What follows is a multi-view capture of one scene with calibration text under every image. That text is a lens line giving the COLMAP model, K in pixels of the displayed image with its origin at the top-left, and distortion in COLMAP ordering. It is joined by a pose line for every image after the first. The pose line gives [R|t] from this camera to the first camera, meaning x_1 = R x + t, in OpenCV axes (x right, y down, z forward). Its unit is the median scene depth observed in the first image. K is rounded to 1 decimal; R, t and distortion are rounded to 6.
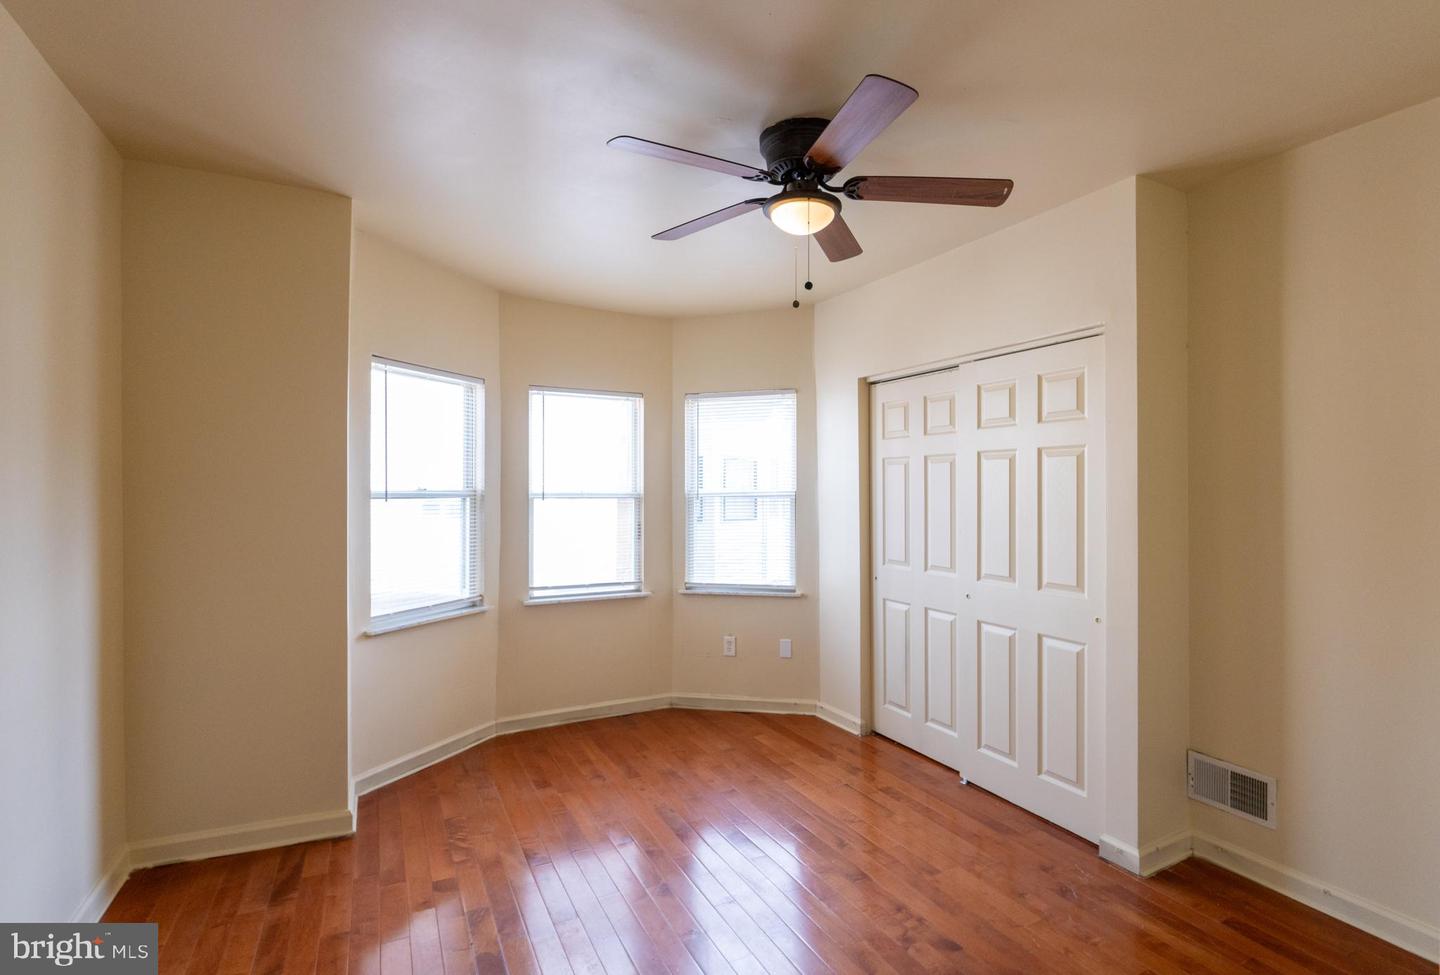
lens RADIAL K [[680.8, 0, 728.8], [0, 680.8, 482.0], [0, 0, 1]] dist [-0.001108, -0.000340]
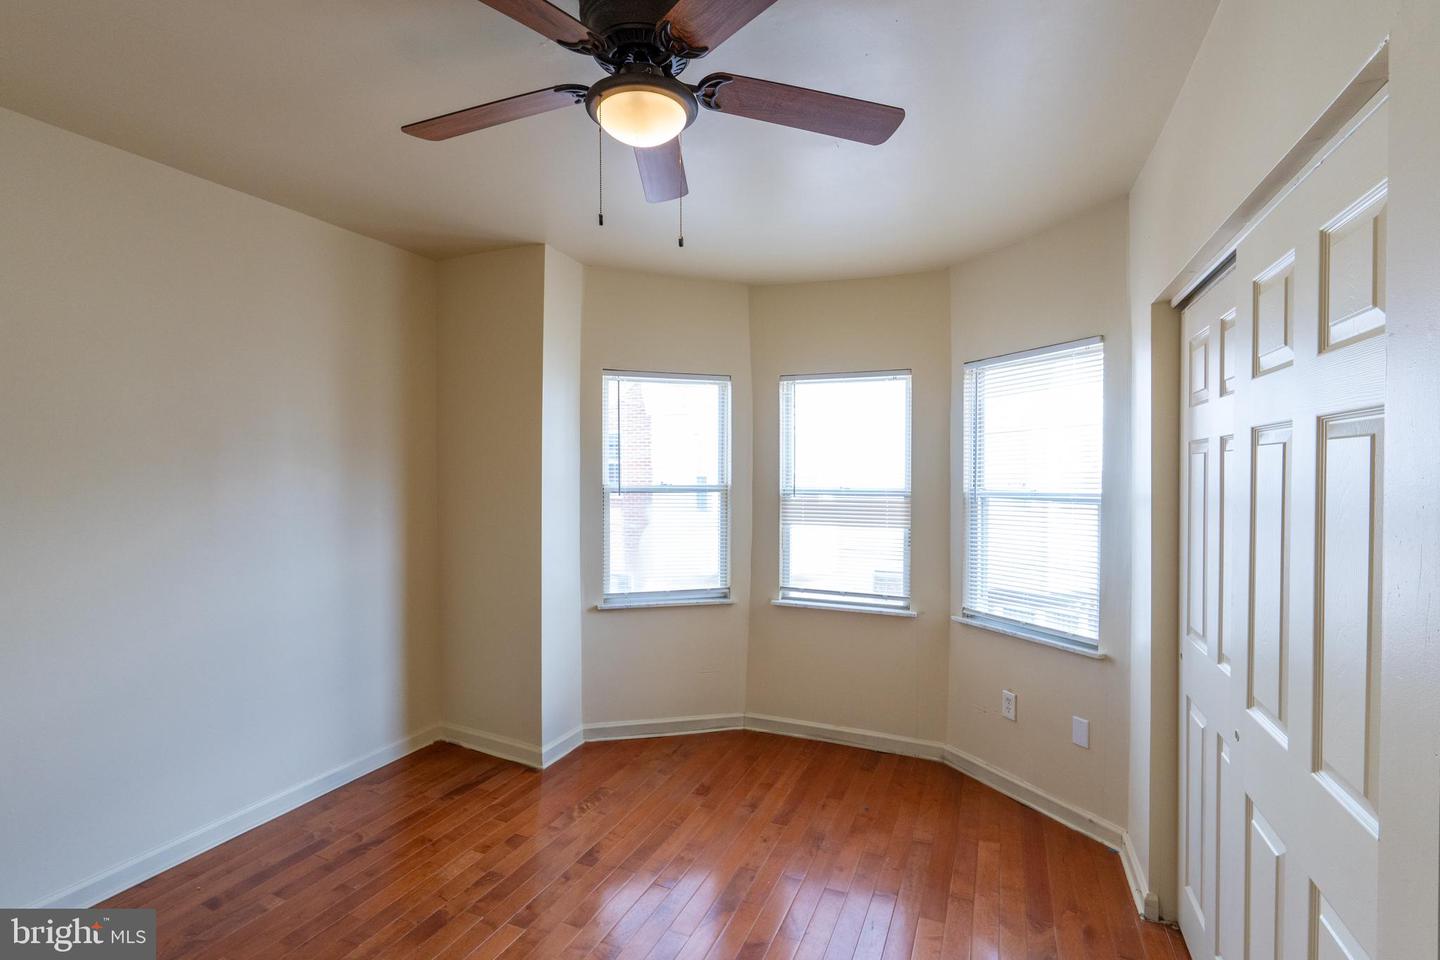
lens RADIAL K [[655.0, 0, 723.7], [0, 655.0, 480.4], [0, 0, 1]] dist [-0.002159, 0.000044]
pose [[0.633917, 0.010251, -0.773334, 0.420276], [-0.000548, 0.999918, 0.012805, -0.008296], [0.773401, -0.007694, 0.633870, 0.397785]]
